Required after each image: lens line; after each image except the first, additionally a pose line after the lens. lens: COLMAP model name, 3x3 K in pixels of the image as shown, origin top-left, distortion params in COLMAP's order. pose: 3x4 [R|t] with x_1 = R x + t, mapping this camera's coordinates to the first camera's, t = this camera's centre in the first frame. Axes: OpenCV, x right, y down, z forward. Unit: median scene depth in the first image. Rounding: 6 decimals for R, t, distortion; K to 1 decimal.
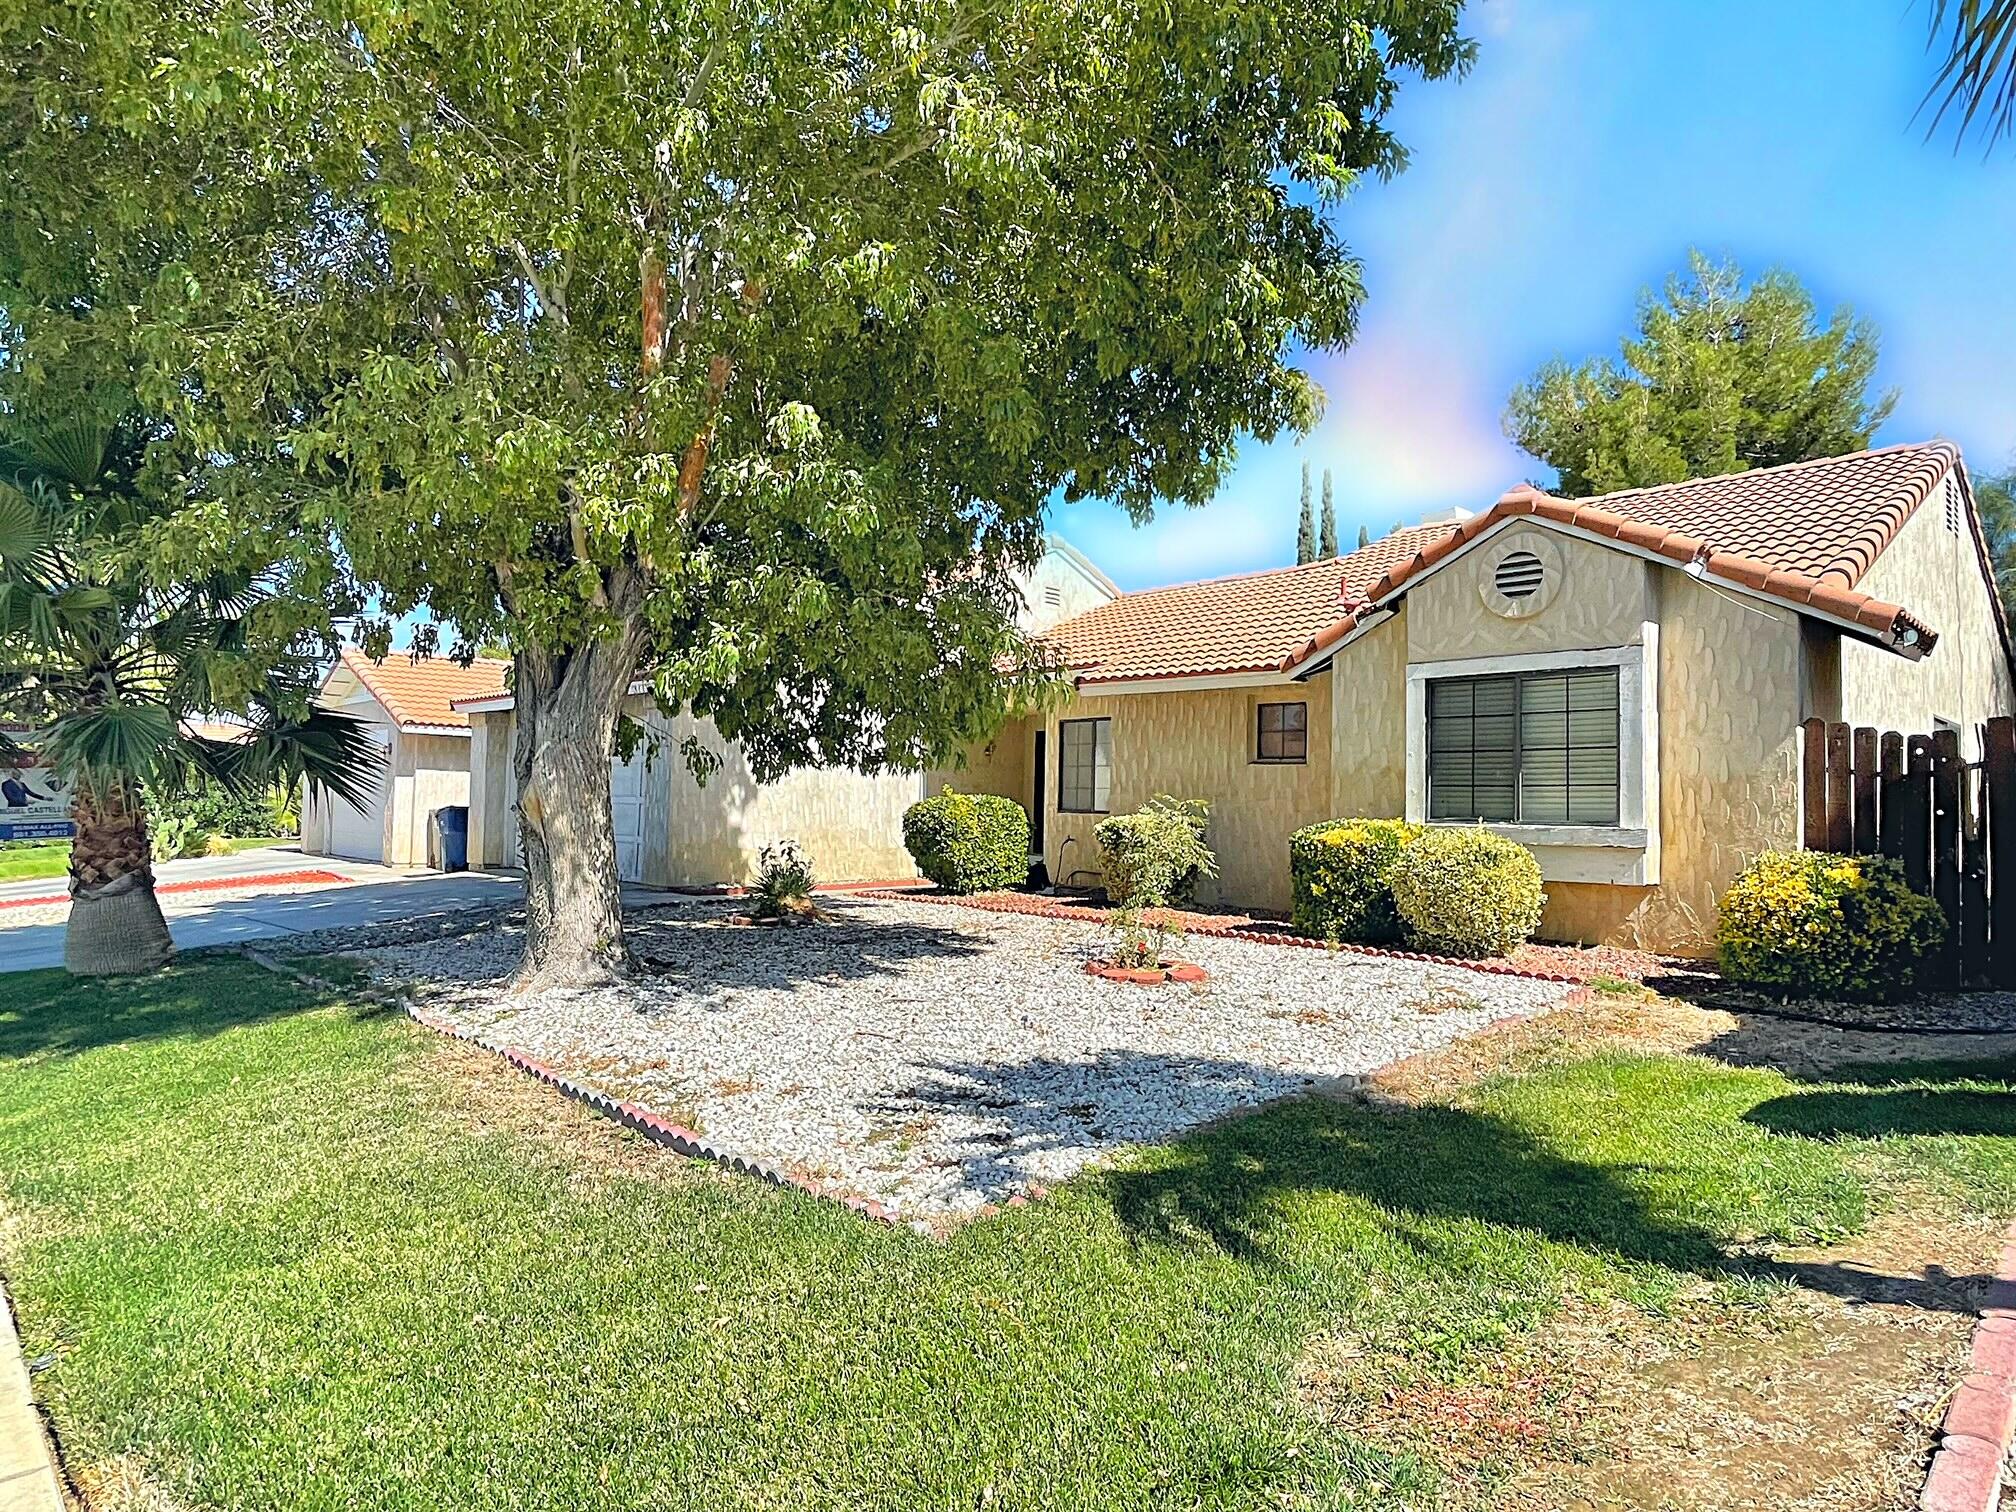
lens RADIAL K [[1188.1, 0, 1001.8], [0, 1188.1, 749.8], [0, 0, 1]] dist [0.004241, 0.000136]
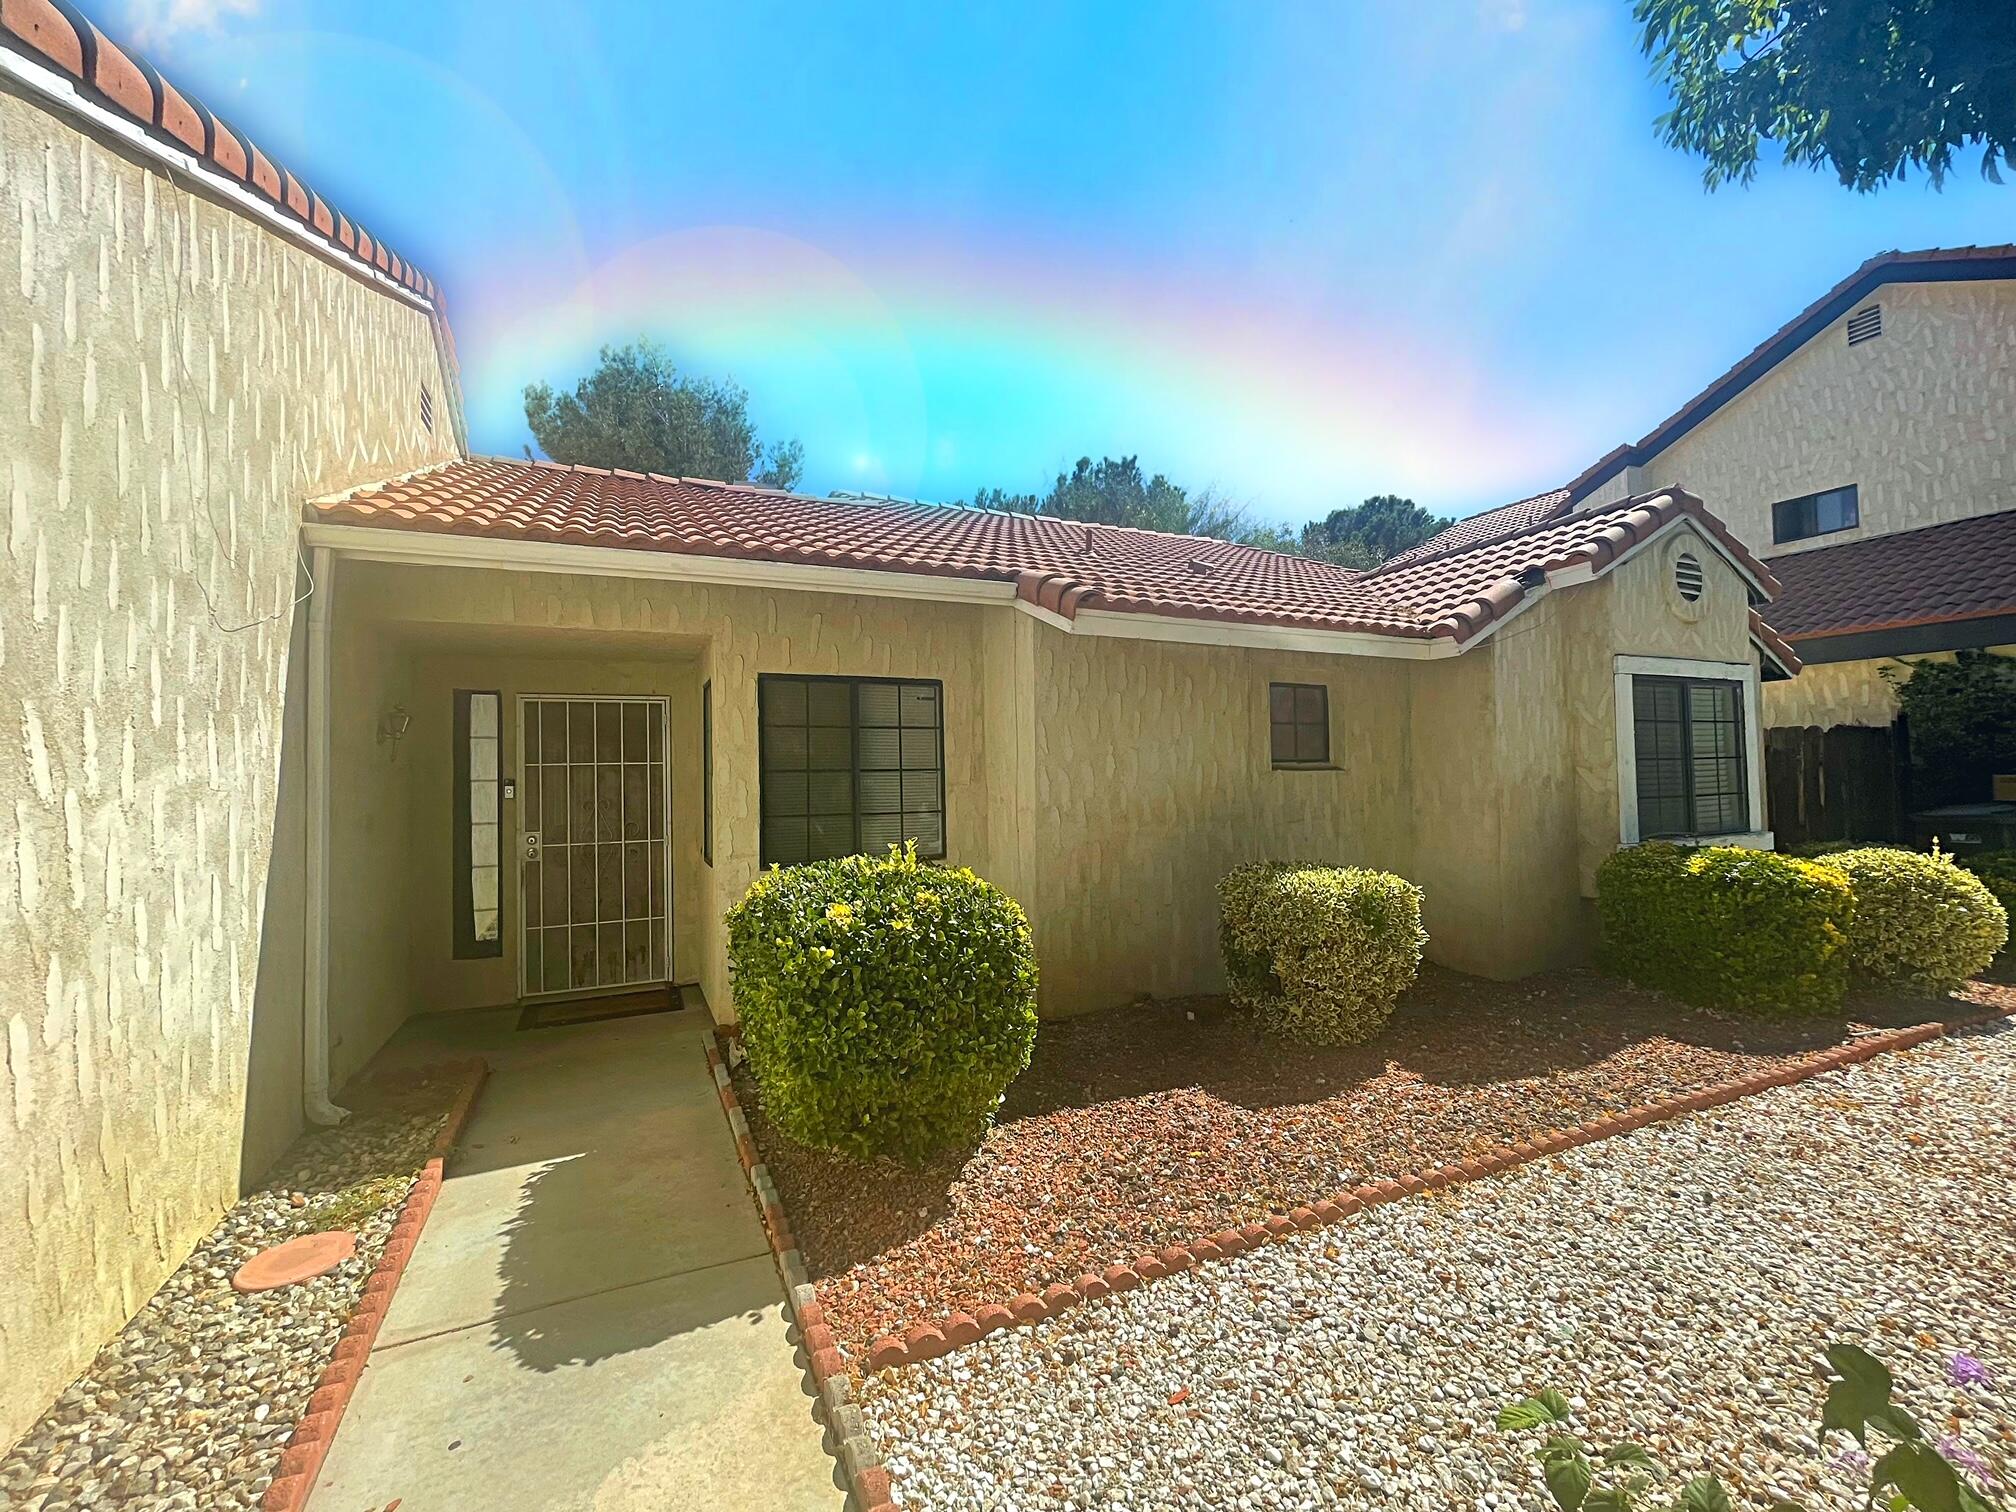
lens RADIAL K [[814.1, 0, 1005.7], [0, 814.1, 756.9], [0, 0, 1]] dist [-0.002907, 0.001262]
pose [[0.318049, -0.009822, 0.948023, -0.365426], [-0.022010, 0.999600, 0.017740, -0.000477], [-0.947819, -0.026509, 0.317706, 1.294336]]
